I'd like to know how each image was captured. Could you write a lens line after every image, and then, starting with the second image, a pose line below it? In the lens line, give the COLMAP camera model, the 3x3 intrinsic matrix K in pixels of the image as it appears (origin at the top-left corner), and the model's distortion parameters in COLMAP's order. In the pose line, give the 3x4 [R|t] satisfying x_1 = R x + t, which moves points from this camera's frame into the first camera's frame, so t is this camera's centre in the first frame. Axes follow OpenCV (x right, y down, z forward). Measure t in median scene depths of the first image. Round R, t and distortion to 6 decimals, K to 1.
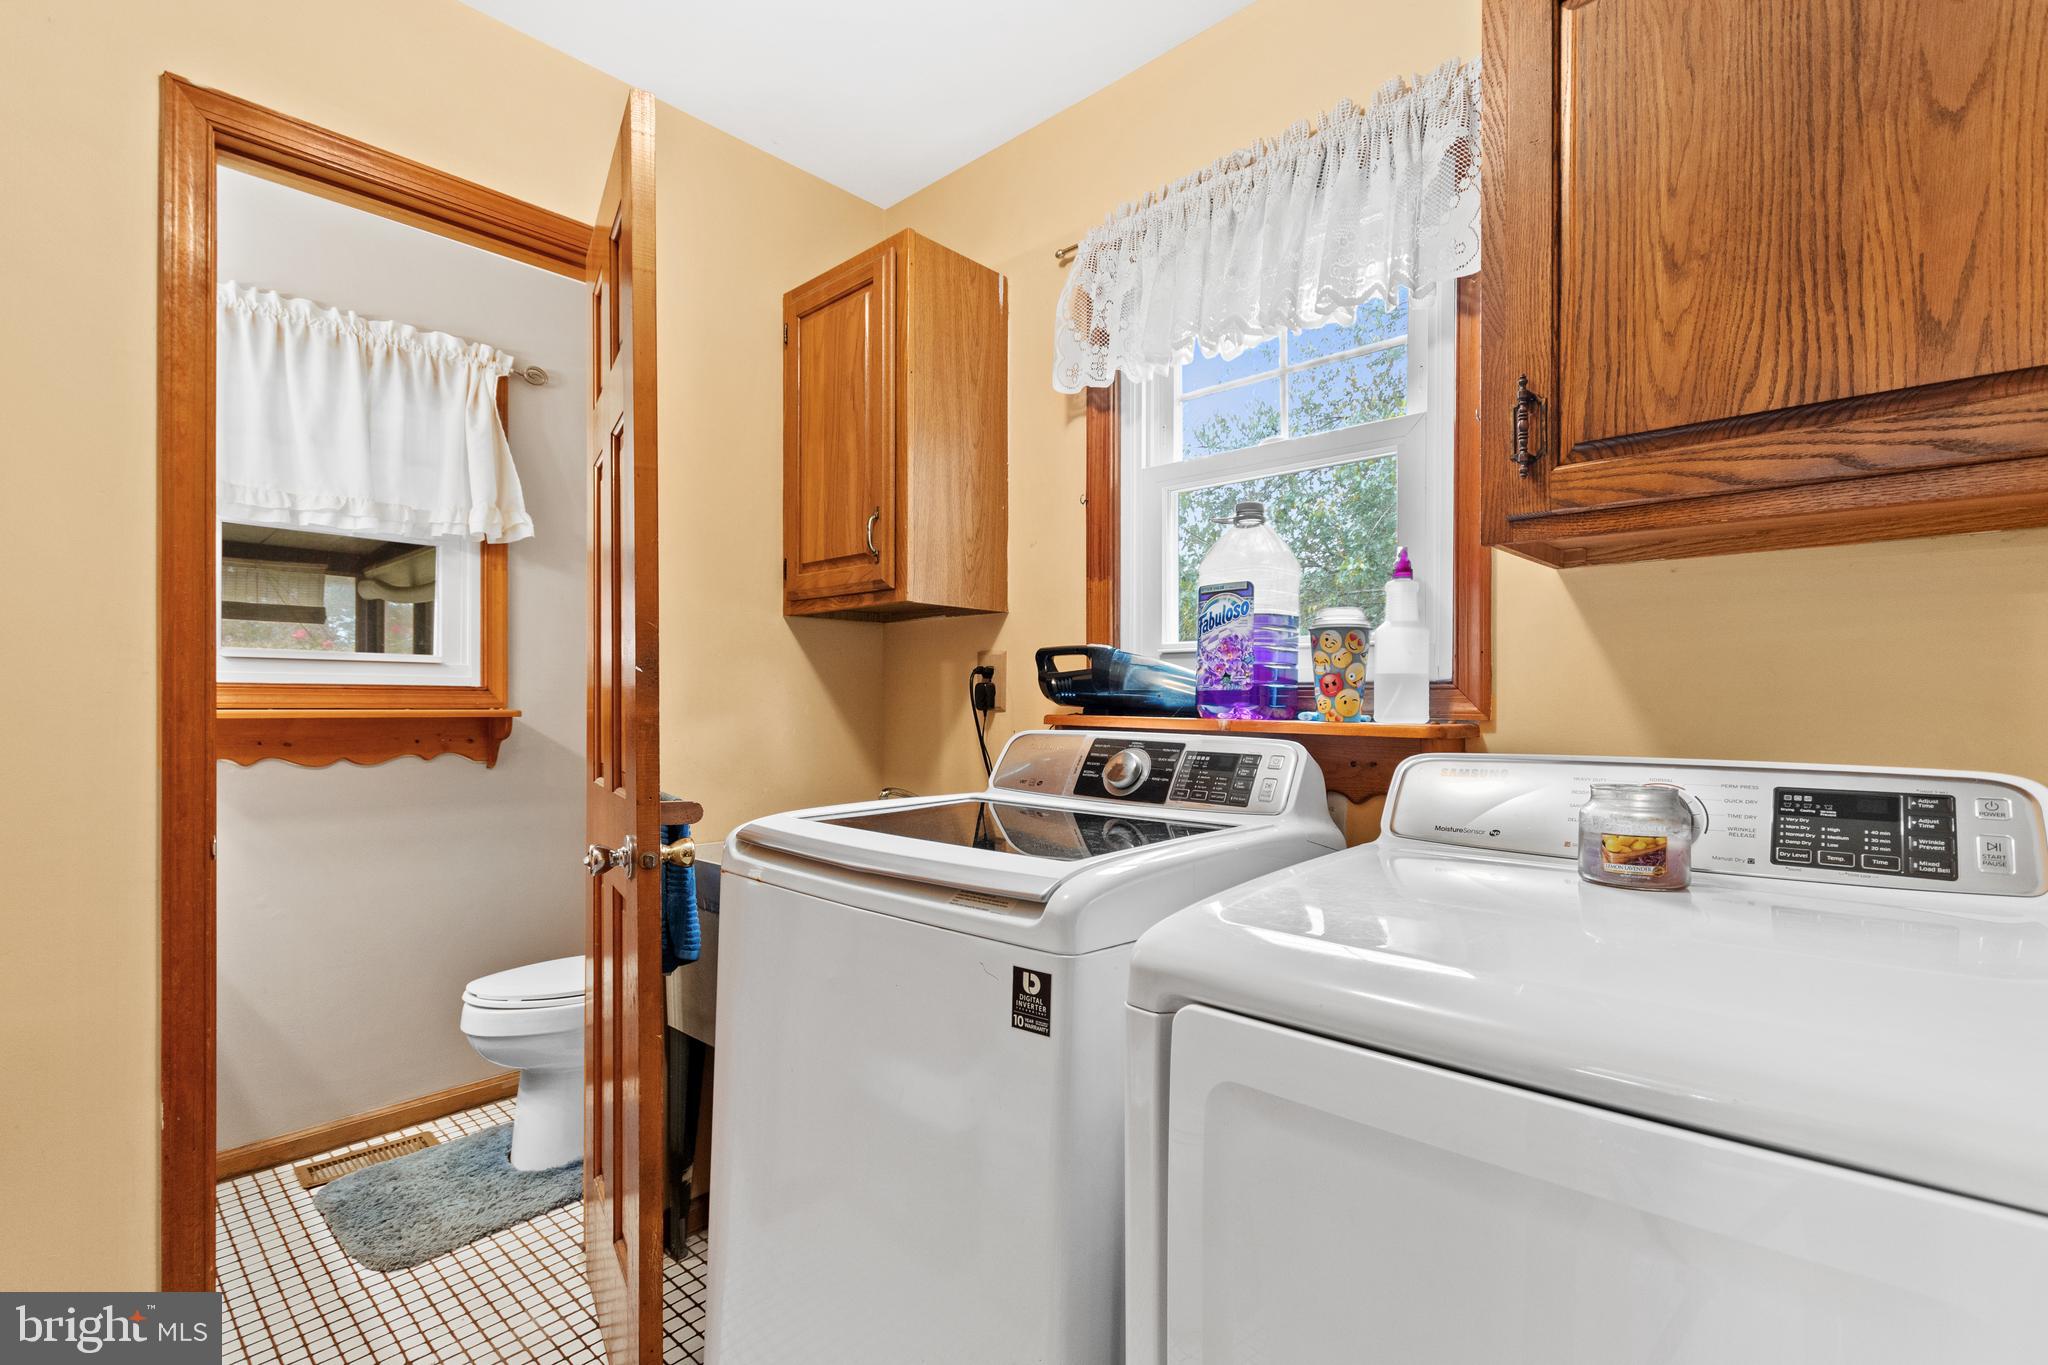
lens RADIAL K [[910.0, 0, 1021.0], [0, 910.0, 713.6], [0, 0, 1]] dist [0.000992, 0.000135]
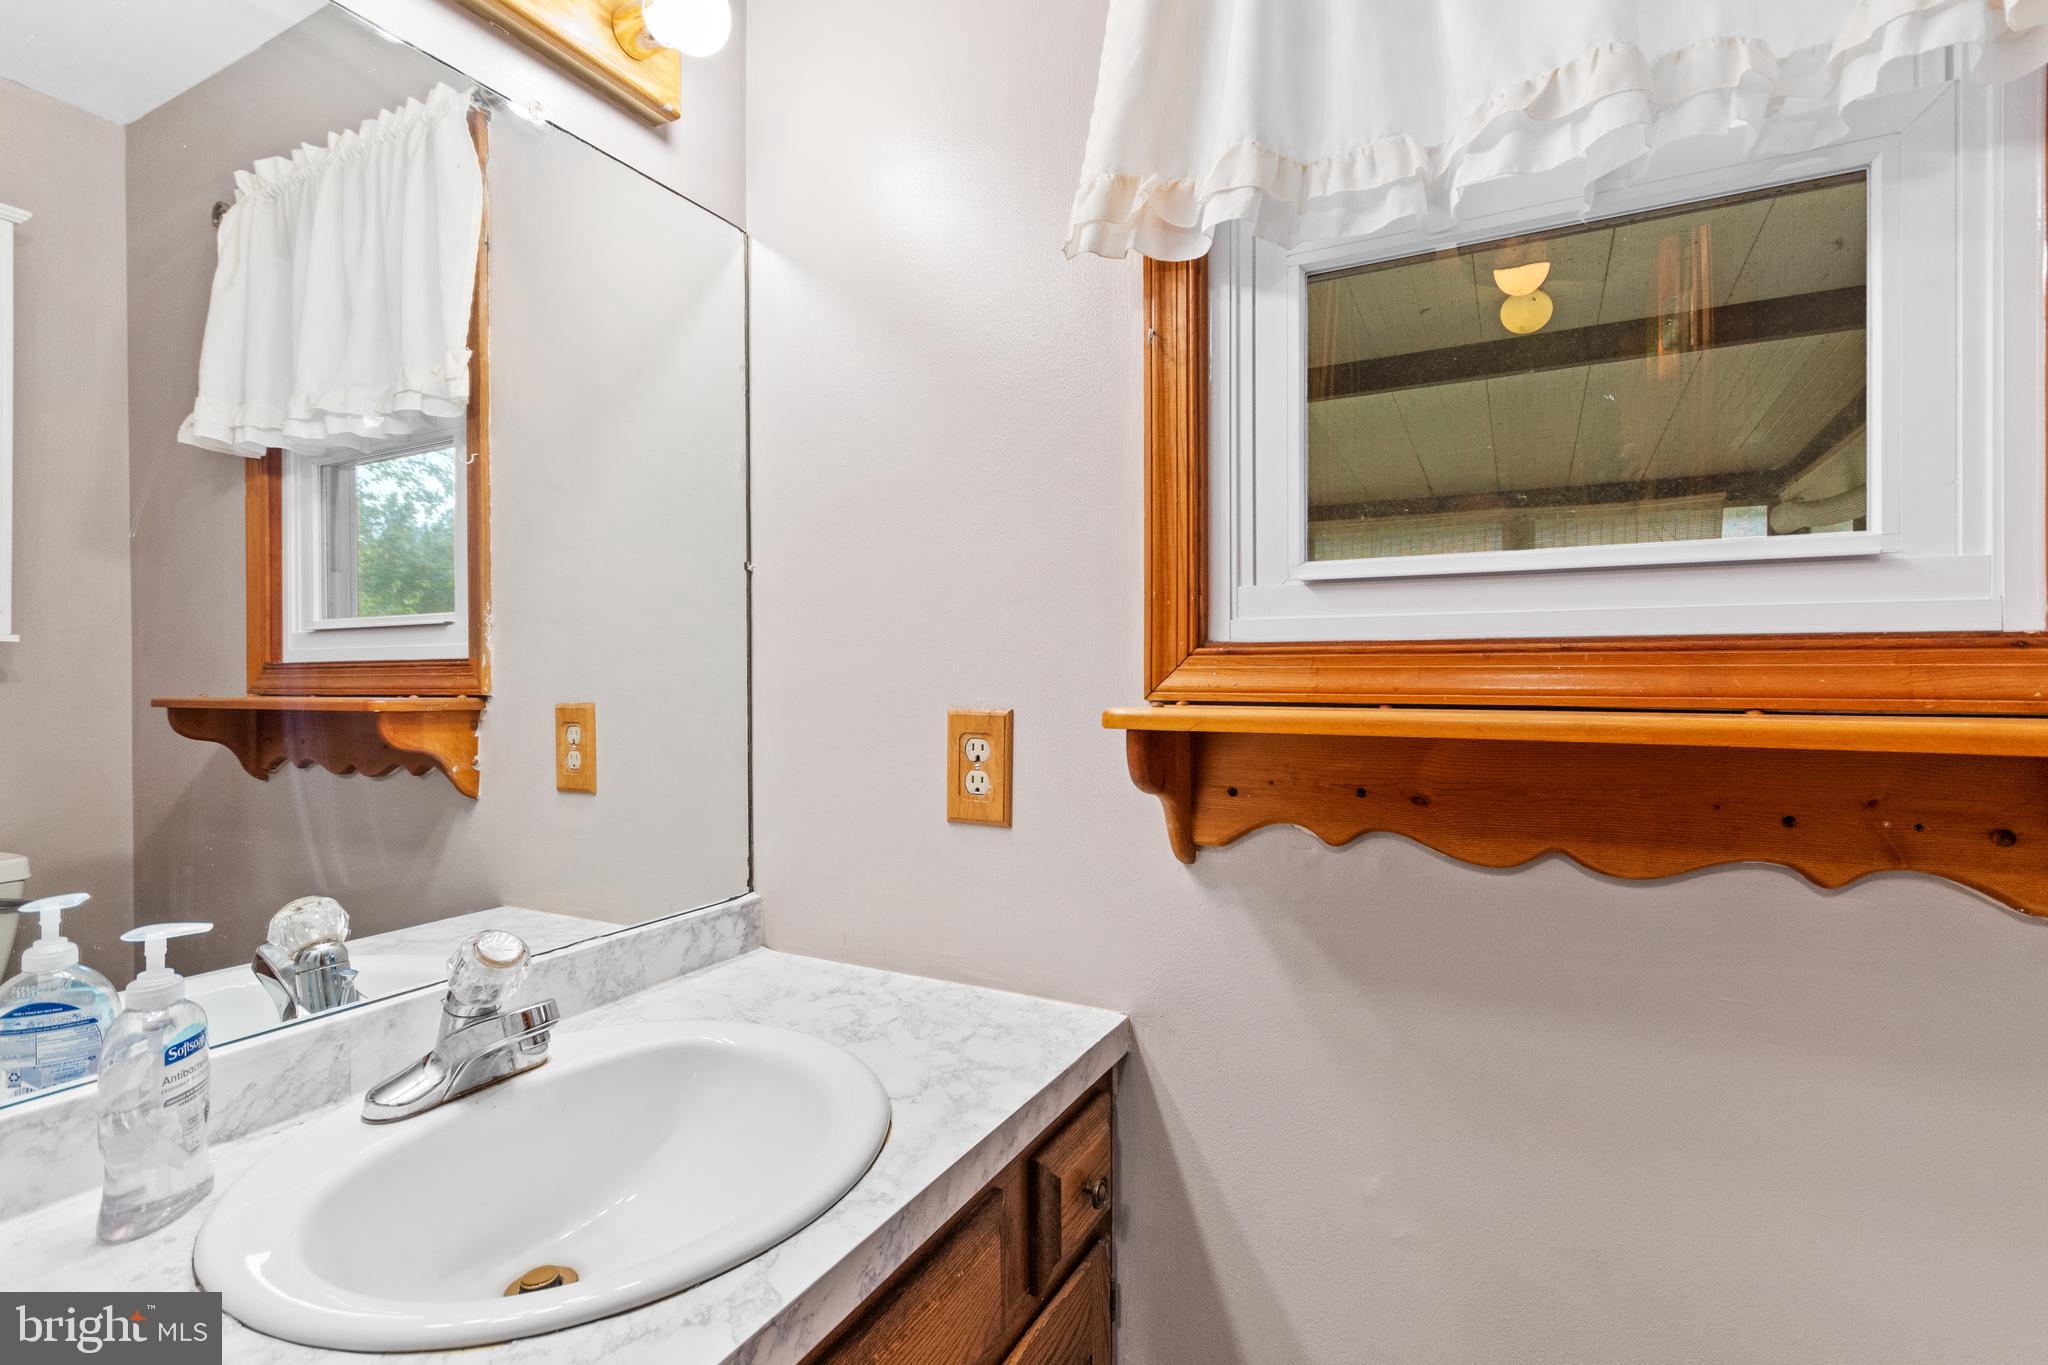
lens RADIAL K [[965.2, 0, 1024.0], [0, 965.2, 682.5], [0, 0, 1]] dist [-0.002183, -0.000365]
pose [[0.254486, -0.007272, -0.967049, -0.438316], [-0.006734, 0.999934, -0.009292, -0.010280], [0.967053, 0.008877, 0.254420, 0.704593]]
